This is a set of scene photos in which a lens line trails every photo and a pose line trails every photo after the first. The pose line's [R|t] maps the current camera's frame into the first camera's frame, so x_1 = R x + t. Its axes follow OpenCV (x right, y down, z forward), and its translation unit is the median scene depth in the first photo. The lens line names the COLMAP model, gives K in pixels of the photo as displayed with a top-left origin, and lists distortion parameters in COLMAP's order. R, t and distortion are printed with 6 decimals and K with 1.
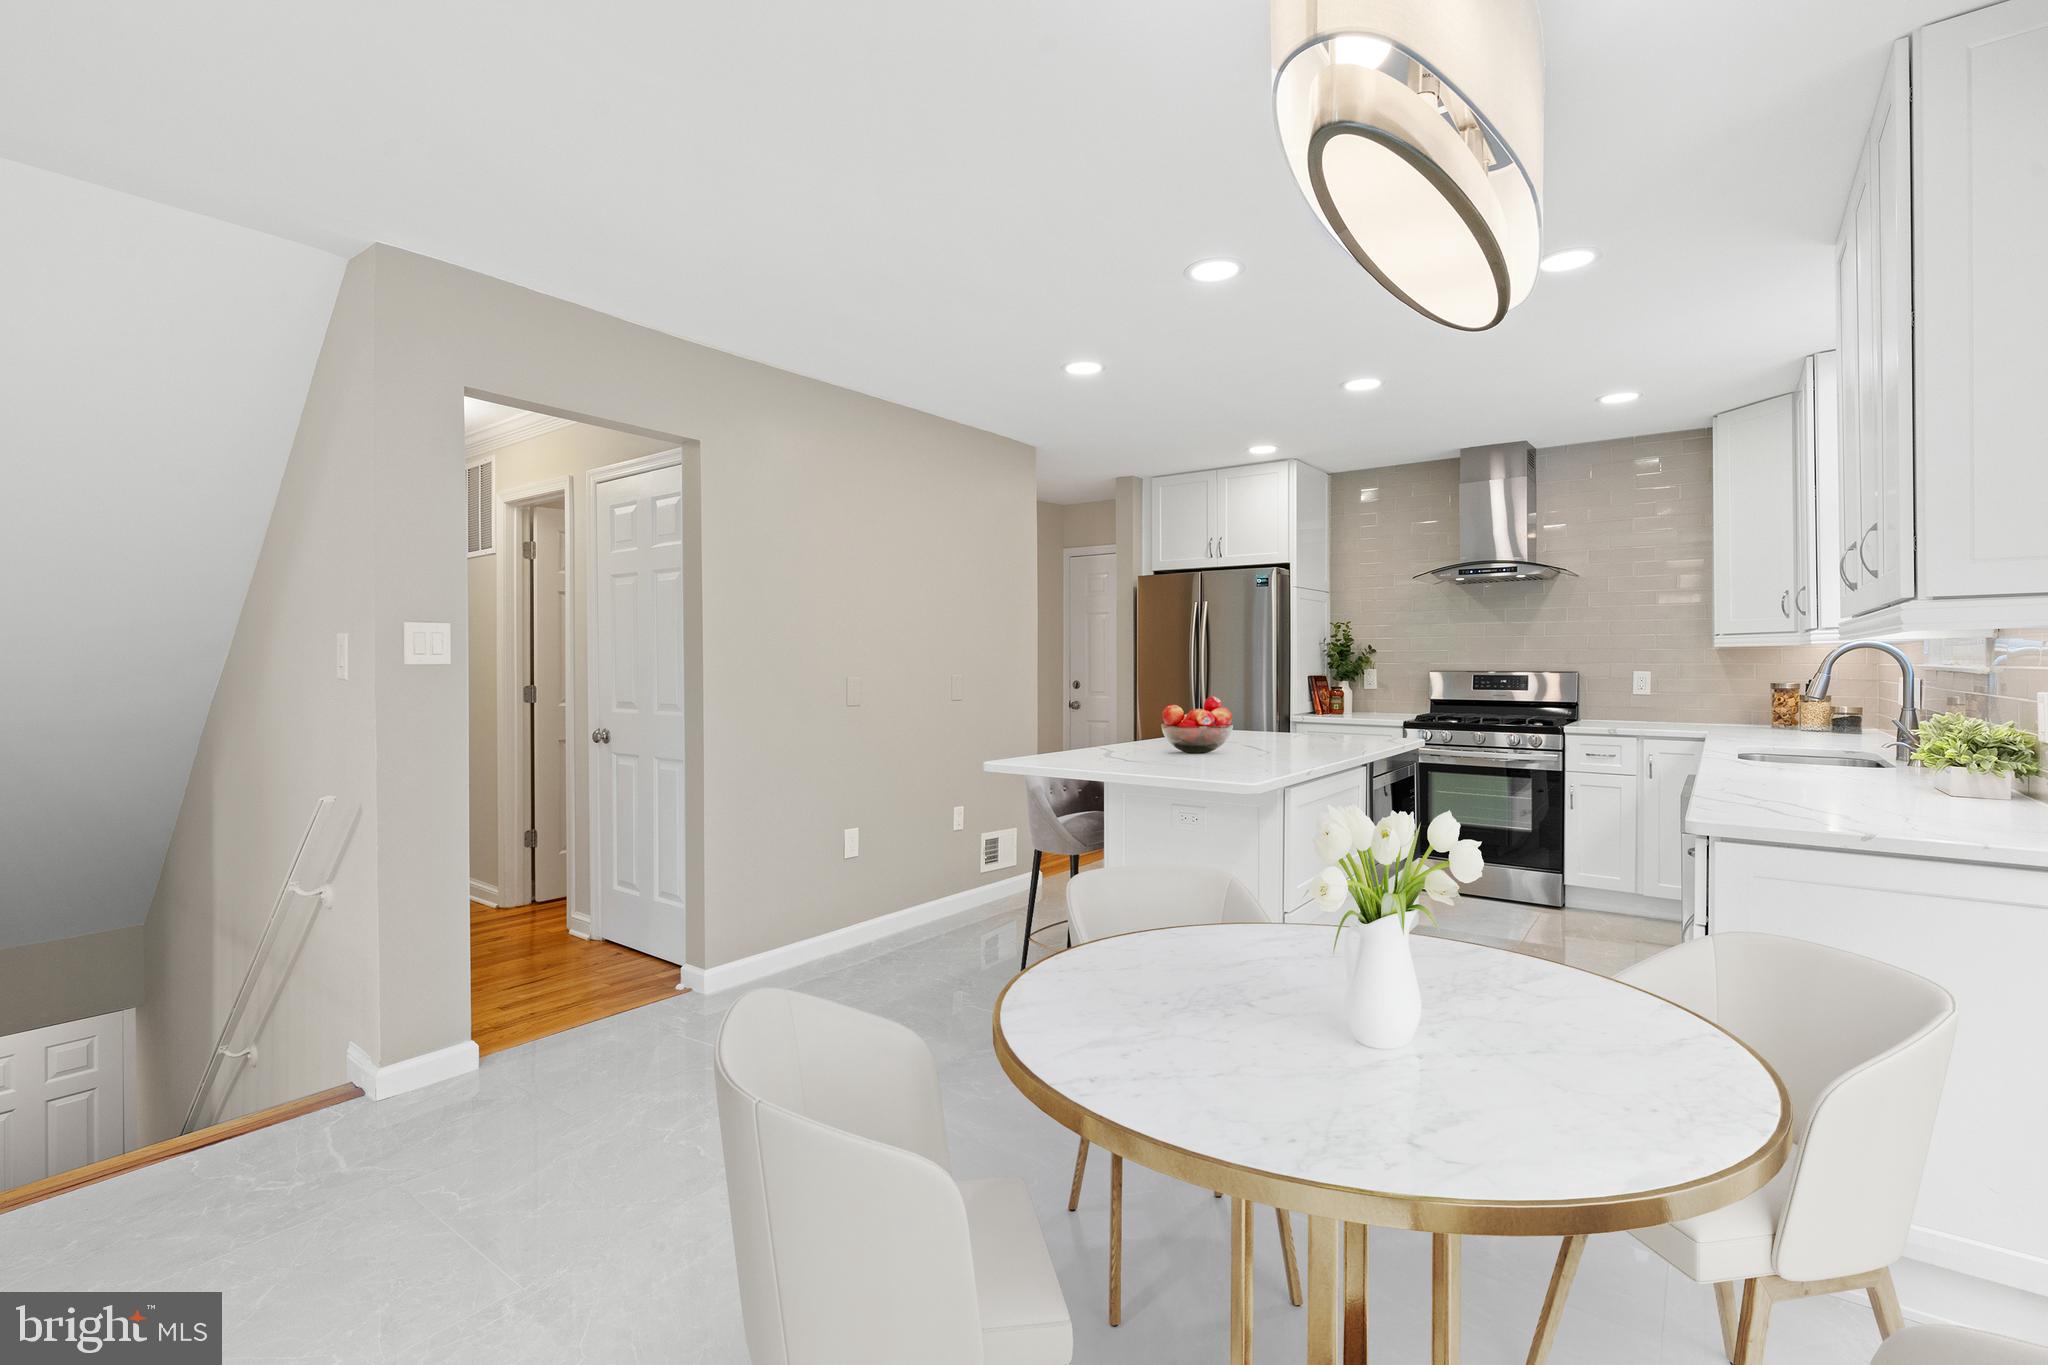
lens RADIAL K [[922.9, 0, 1025.3], [0, 922.9, 673.0], [0, 0, 1]] dist [-0.011302, 0.000432]
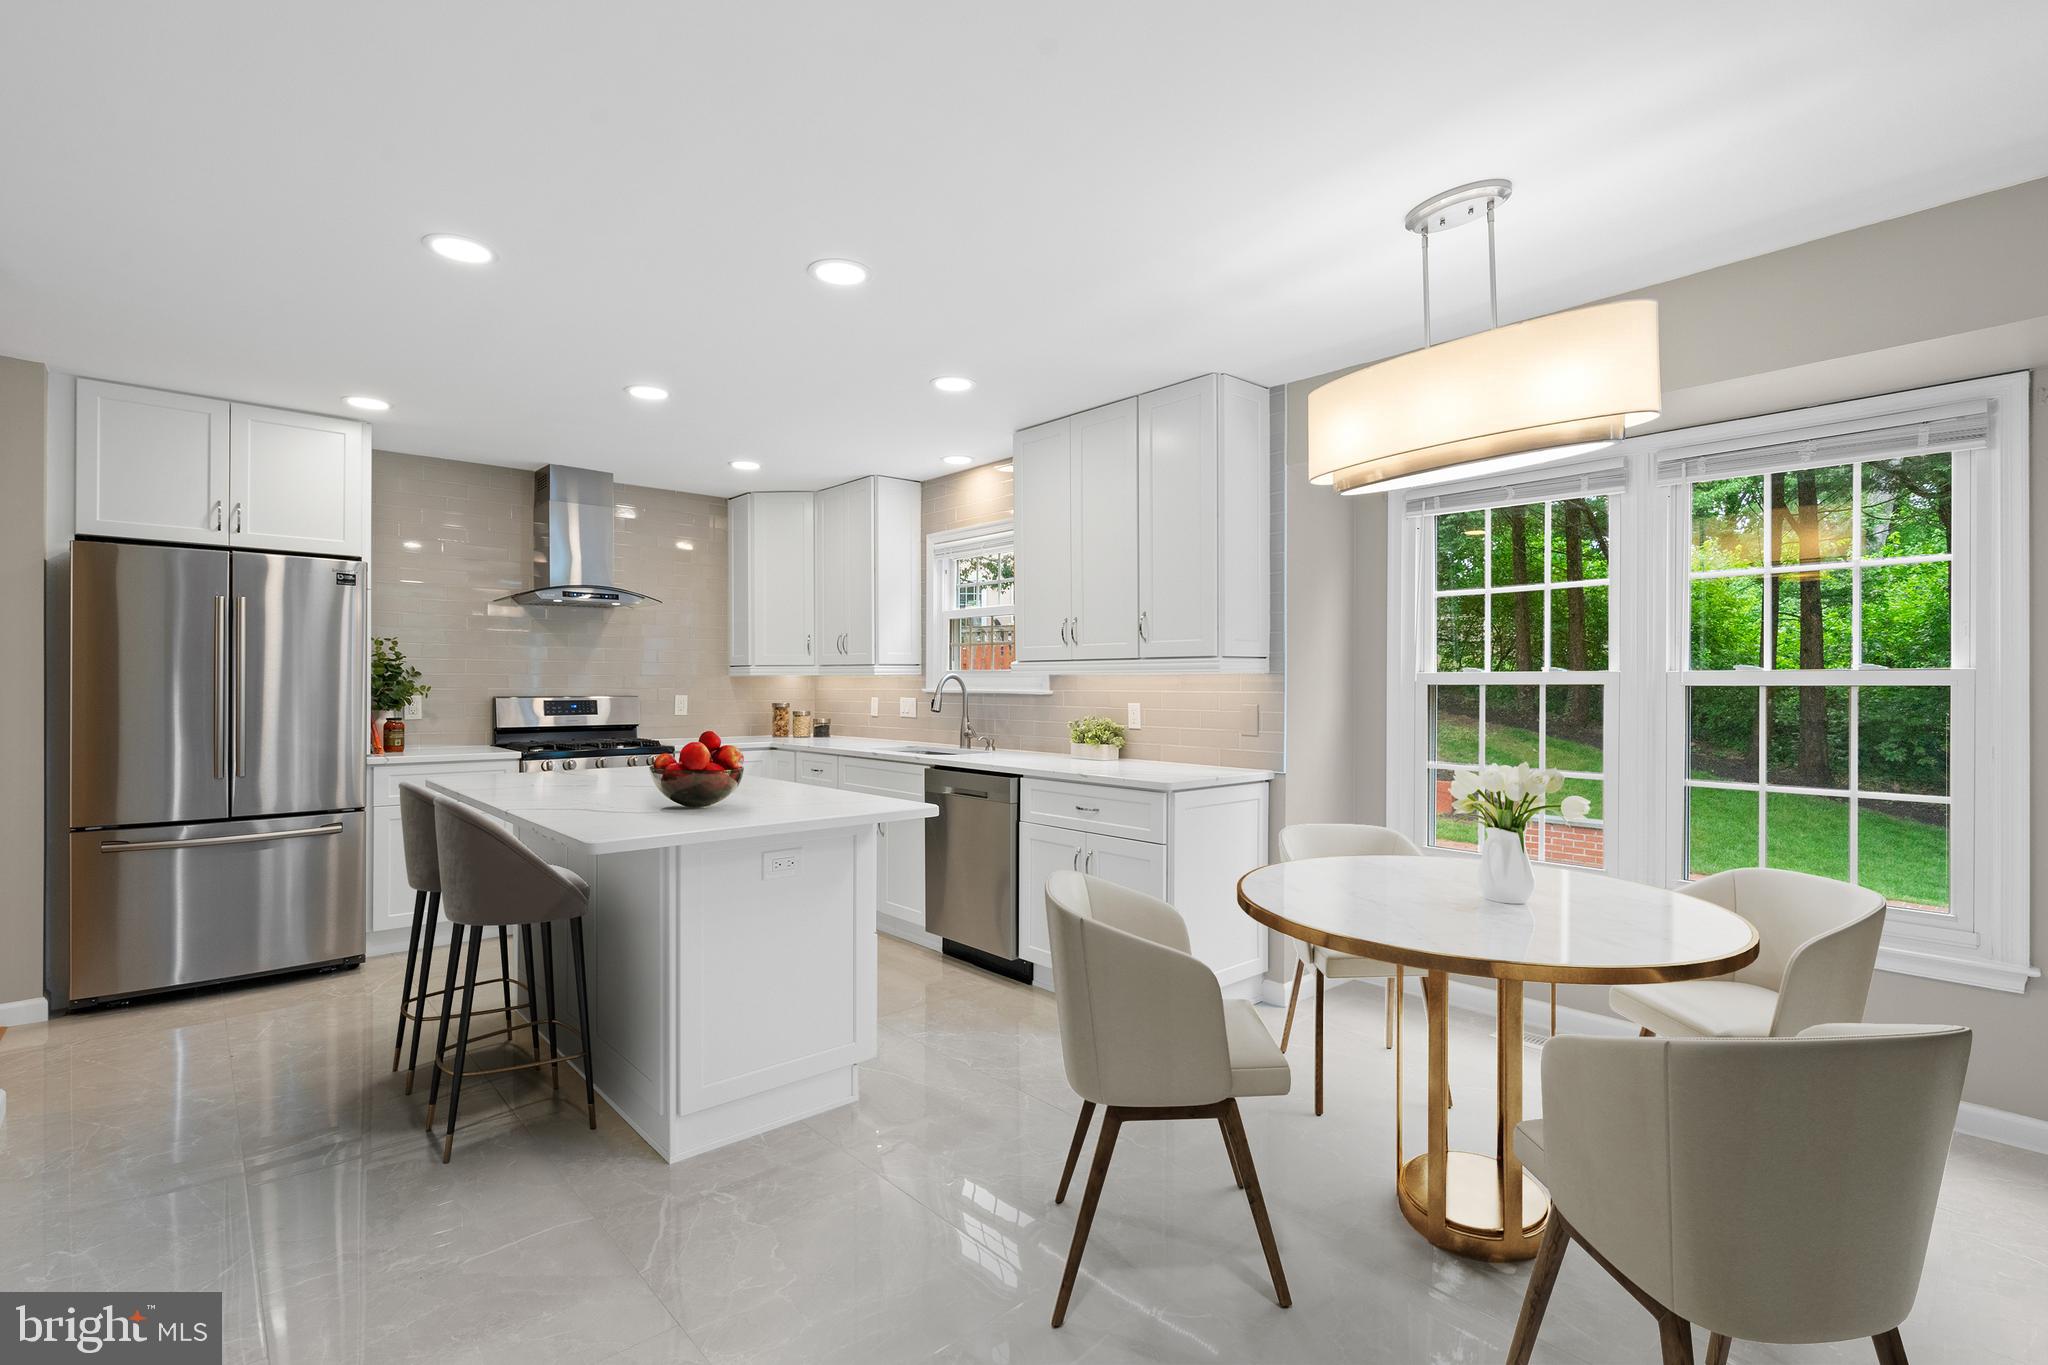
lens RADIAL K [[922.9, 0, 1031.8], [0, 922.9, 680.5], [0, 0, 1]] dist [-0.011302, 0.000432]
pose [[0.175343, 0.005276, 0.984493, -0.378766], [0.009472, 0.999930, -0.007045, -0.007349], [-0.984462, 0.010560, 0.175281, 0.341302]]
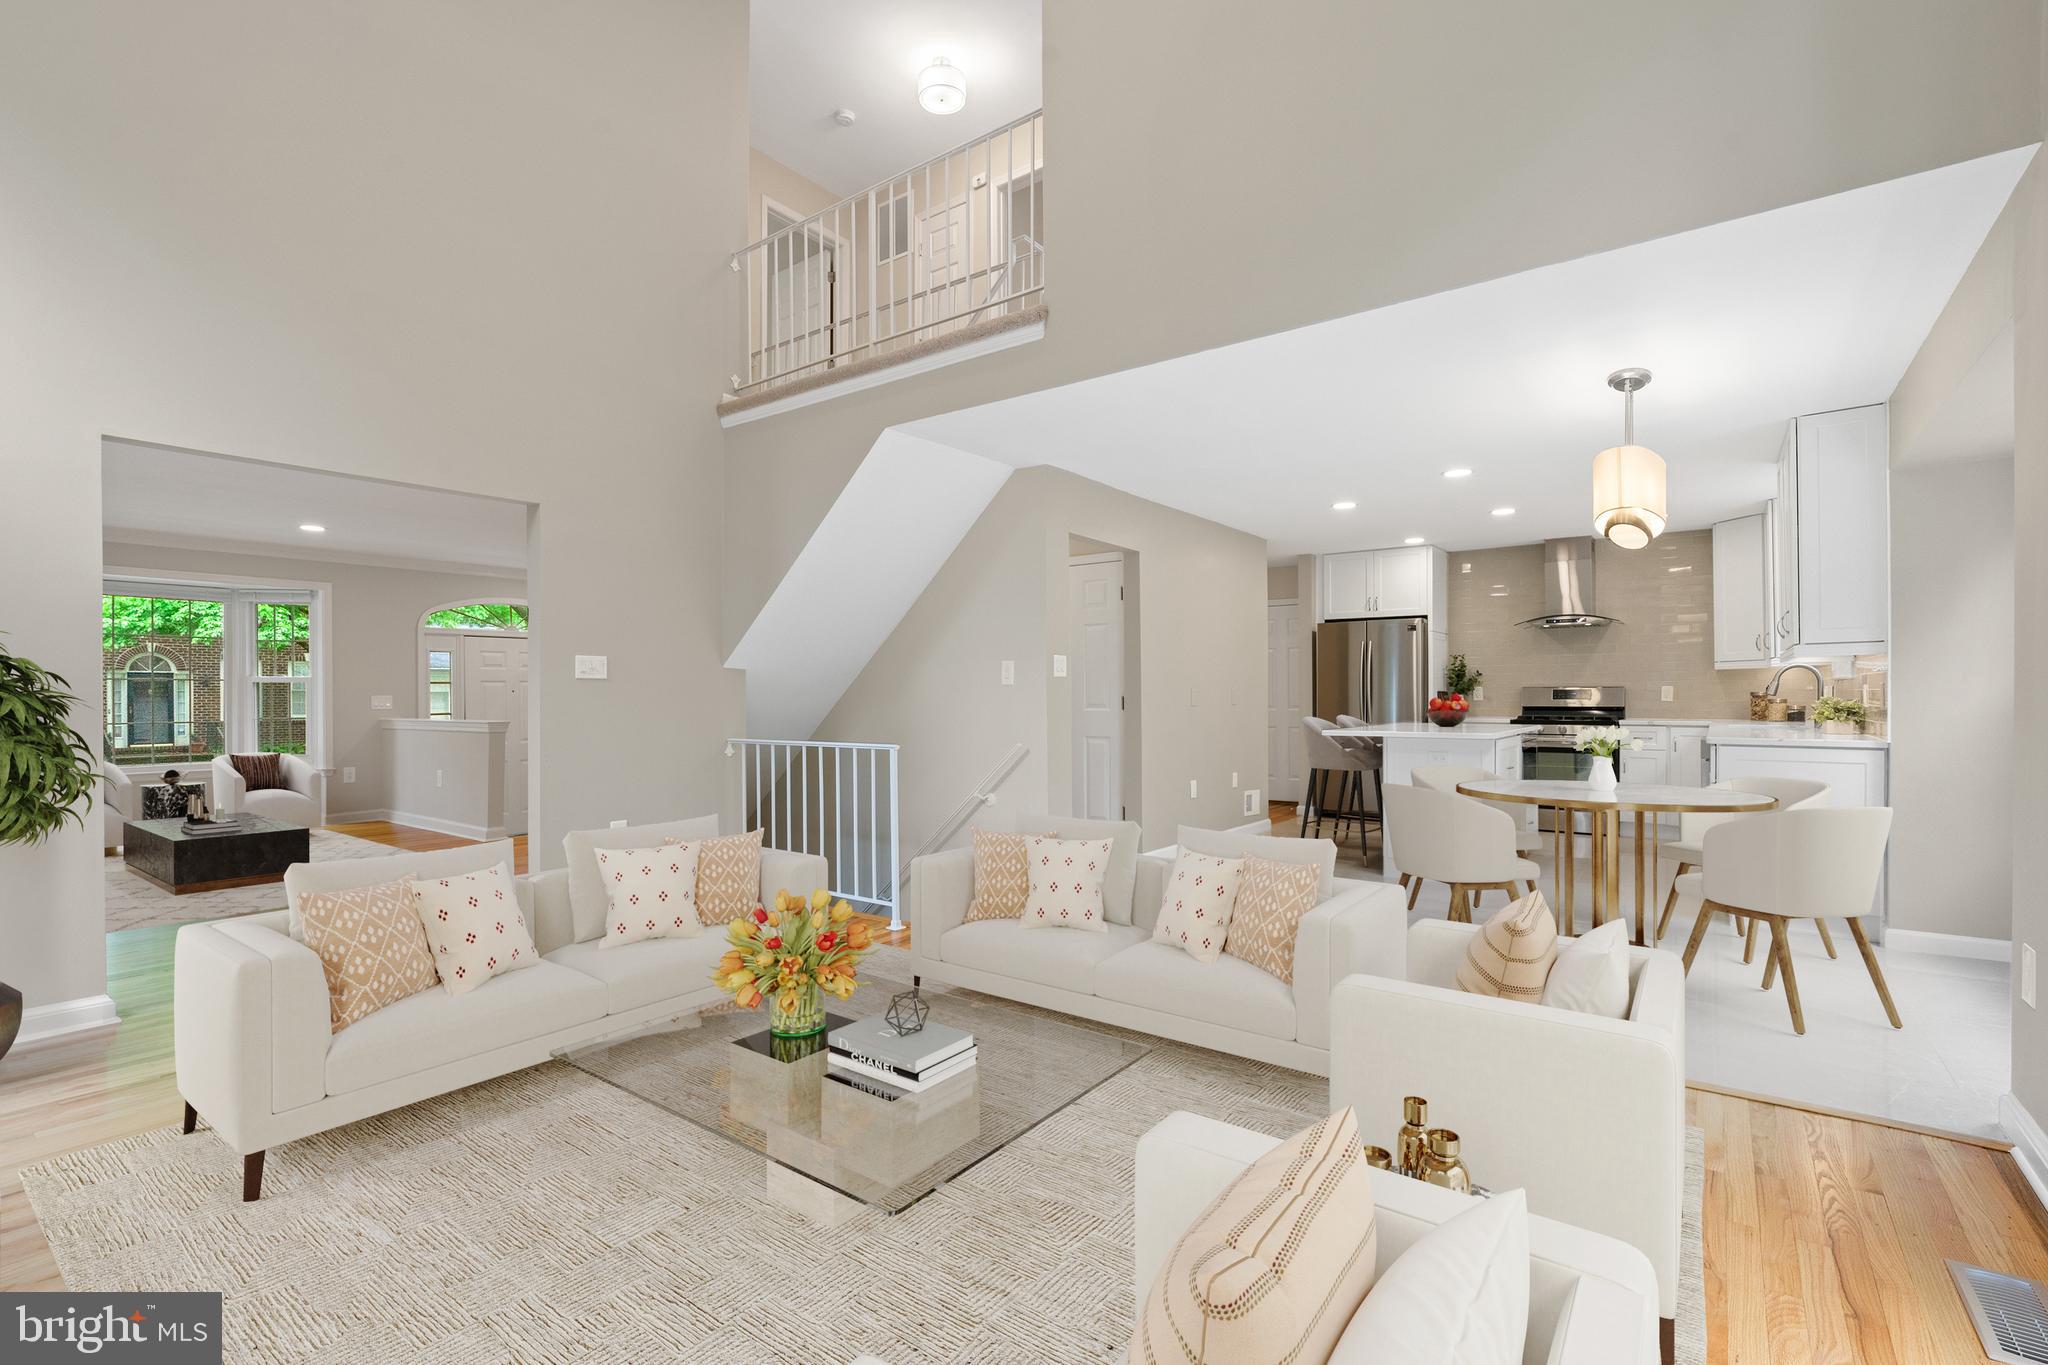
lens RADIAL K [[922.9, 0, 1018.9], [0, 922.9, 700.8], [0, 0, 1]] dist [-0.011302, 0.000432]
pose [[0.999998, -0.001809, 0.000489, -0.393026], [0.001812, 0.999976, -0.006705, 0.029362], [-0.000477, 0.006706, 0.999977, -0.508335]]
